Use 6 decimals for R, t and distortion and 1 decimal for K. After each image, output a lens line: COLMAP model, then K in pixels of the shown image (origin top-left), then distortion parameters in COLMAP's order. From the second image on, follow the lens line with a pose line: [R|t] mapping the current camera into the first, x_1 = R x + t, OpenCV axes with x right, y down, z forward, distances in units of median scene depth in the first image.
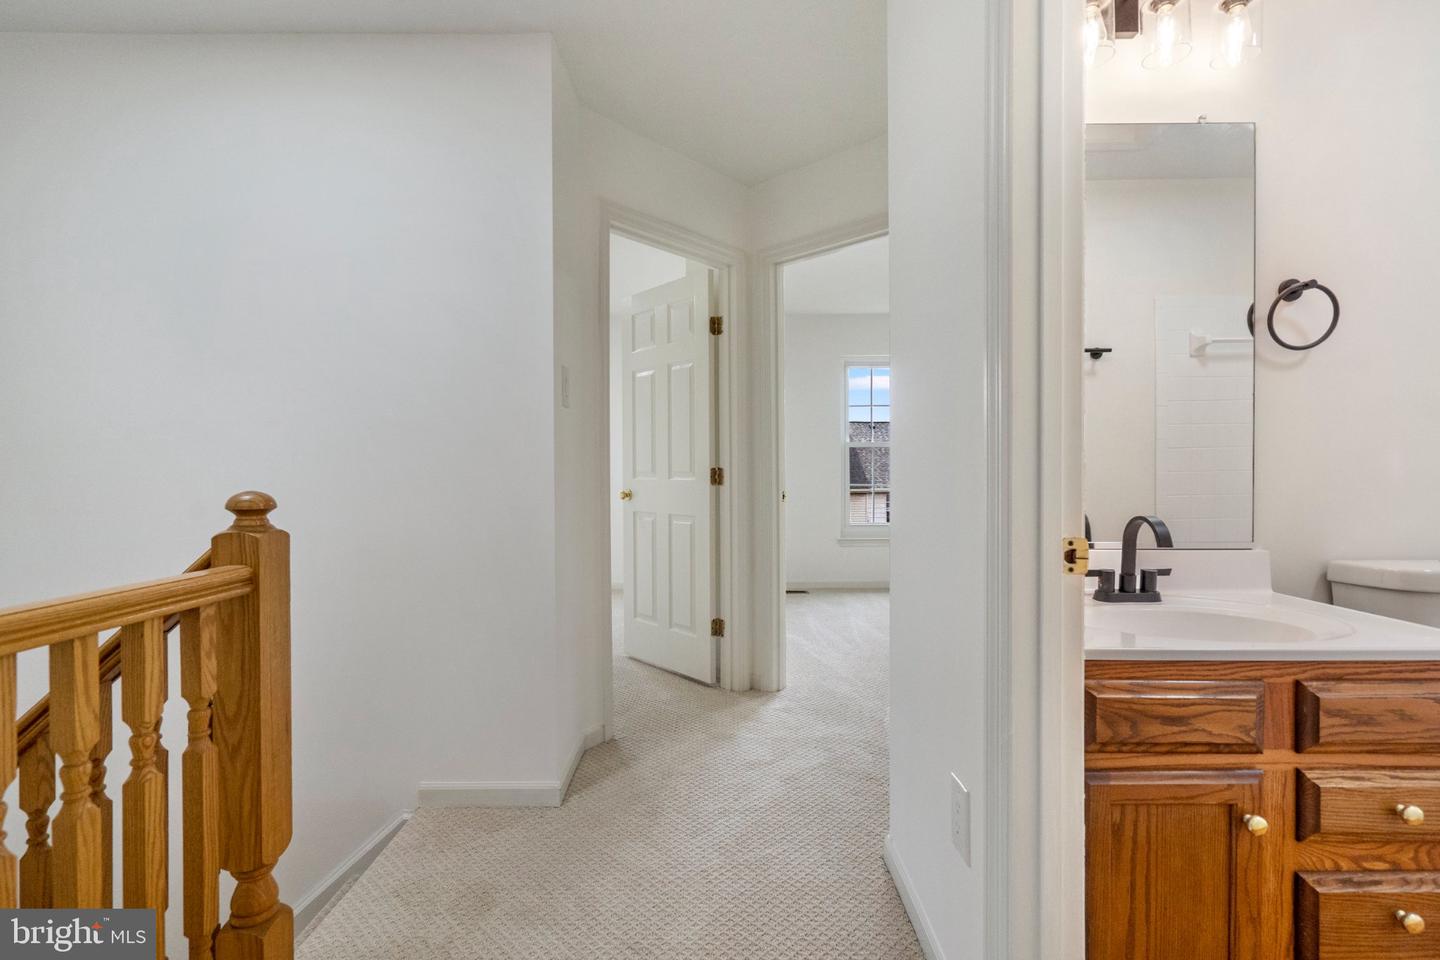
lens RADIAL K [[665.9, 0, 707.7], [0, 665.9, 480.1], [0, 0, 1]] dist [-0.004701, 0.000771]
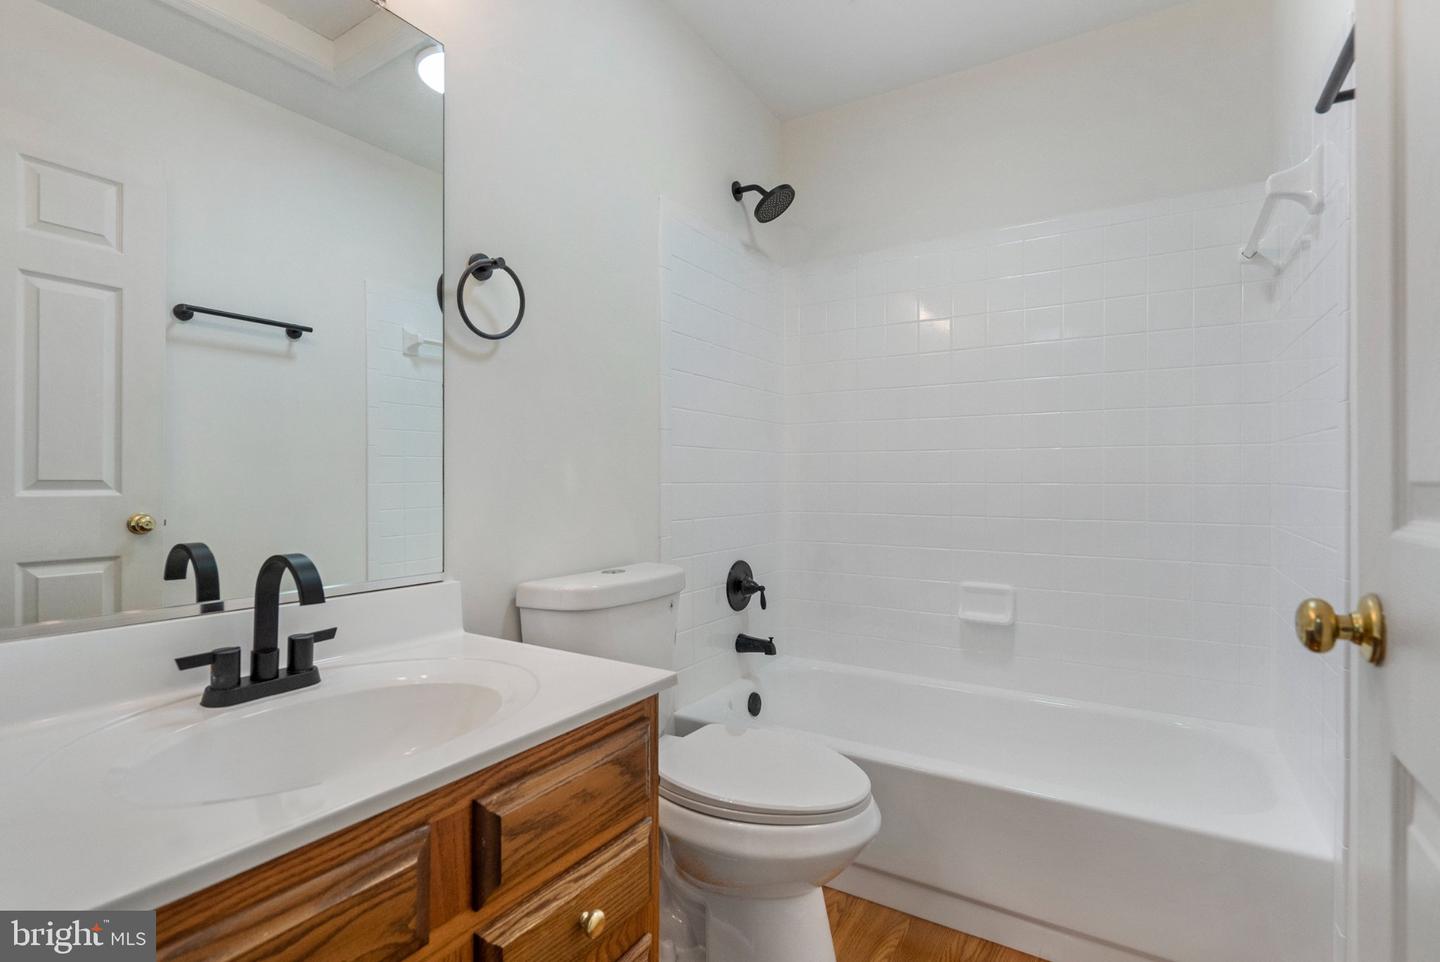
lens RADIAL K [[665.9, 0, 709.3], [0, 665.9, 480.7], [0, 0, 1]] dist [-0.004701, 0.000771]
pose [[0.522912, 0.003692, 0.852379, 0.444502], [0.008809, 0.999914, -0.009736, -0.007188], [-0.852341, 0.012600, 0.522834, 0.449497]]
